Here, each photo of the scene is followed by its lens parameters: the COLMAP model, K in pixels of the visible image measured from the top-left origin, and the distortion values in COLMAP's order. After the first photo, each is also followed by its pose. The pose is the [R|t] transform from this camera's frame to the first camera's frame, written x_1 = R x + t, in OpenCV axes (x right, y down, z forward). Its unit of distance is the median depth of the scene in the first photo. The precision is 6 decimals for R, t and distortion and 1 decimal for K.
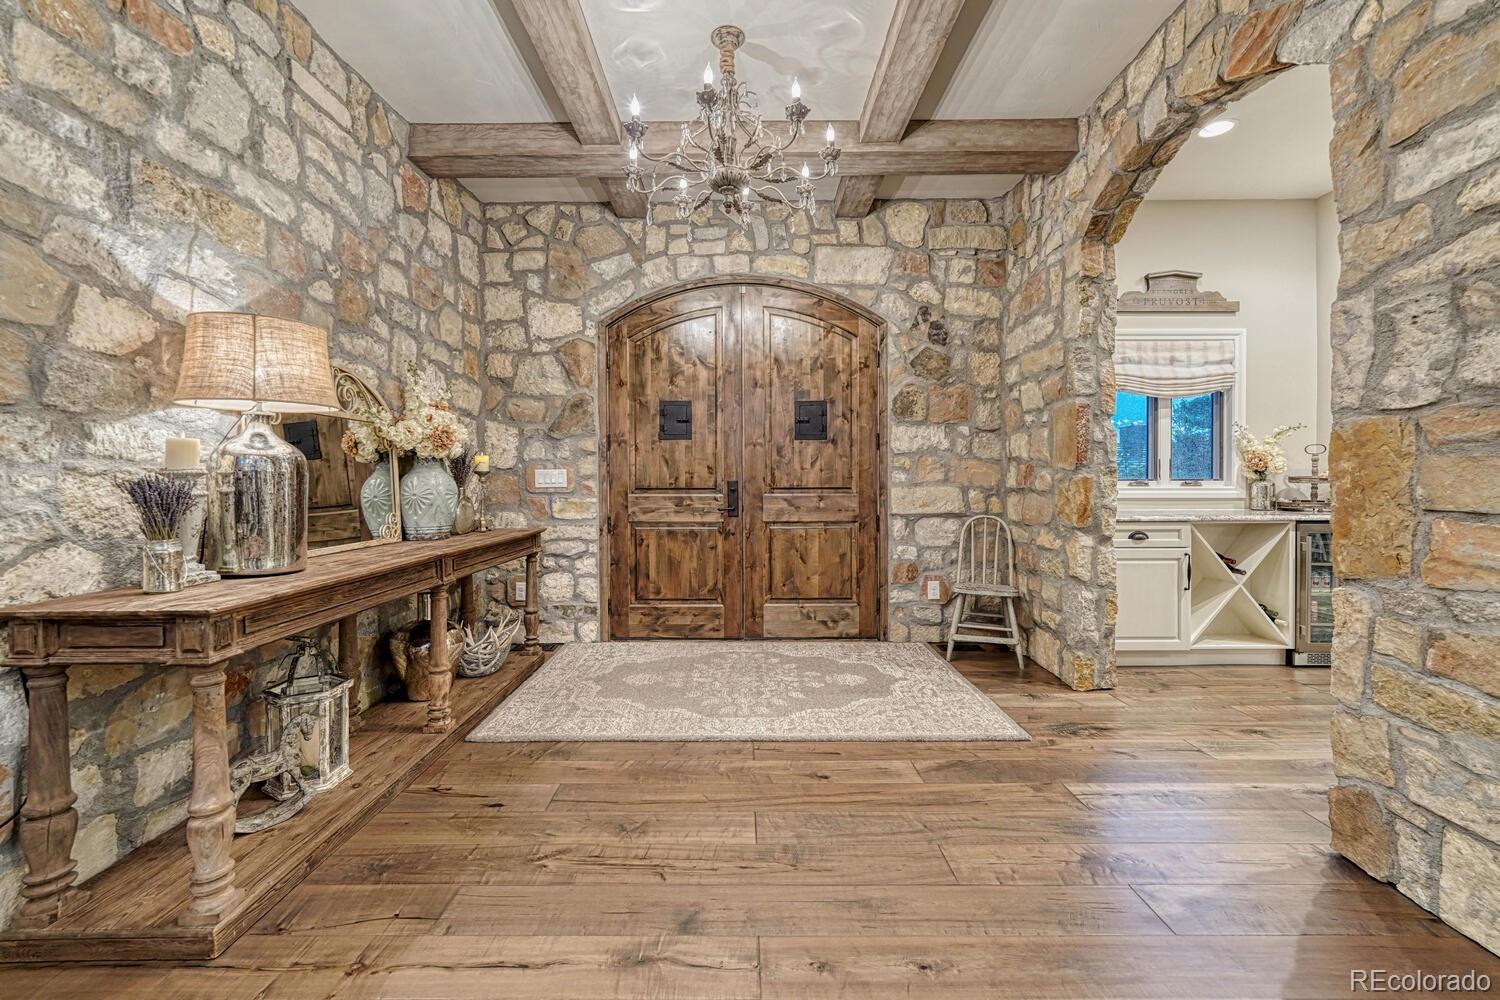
lens RADIAL K [[613.3, 0, 709.4], [0, 613.3, 479.2], [0, 0, 1]] dist [-0.001377, -0.000168]
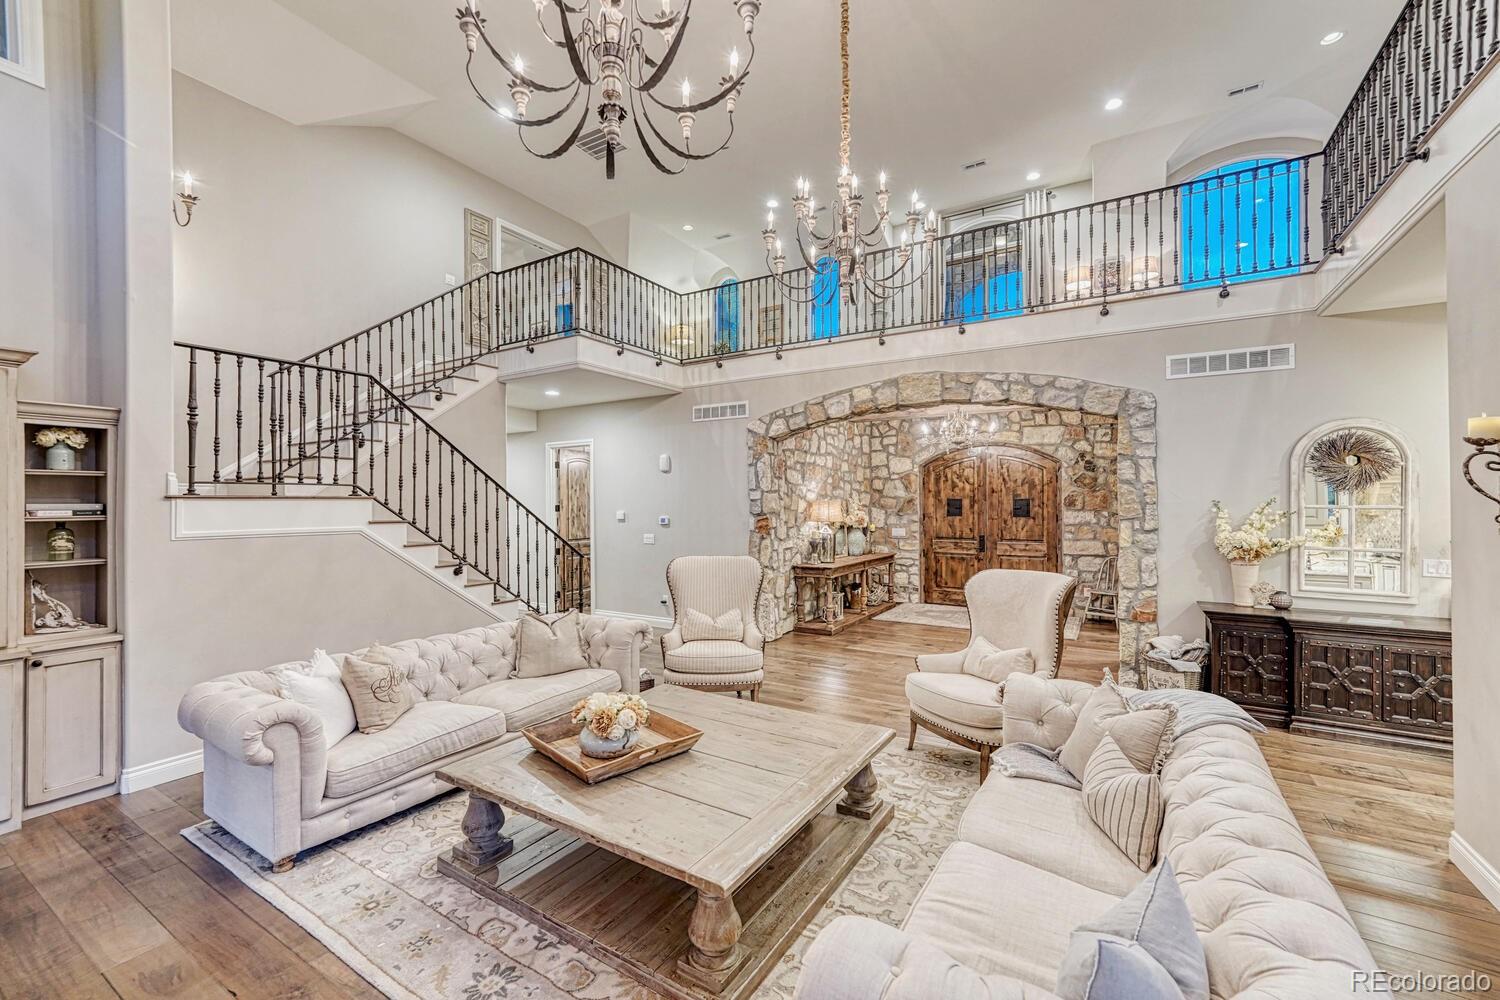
lens RADIAL K [[613.3, 0, 734.8], [0, 613.3, 498.1], [0, 0, 1]] dist [-0.001377, -0.000168]
pose [[0.870006, 0.001958, -0.493038, 0.351802], [-0.002659, 0.999996, -0.000721, -0.127035], [0.493035, 0.001938, 0.870007, -1.346639]]
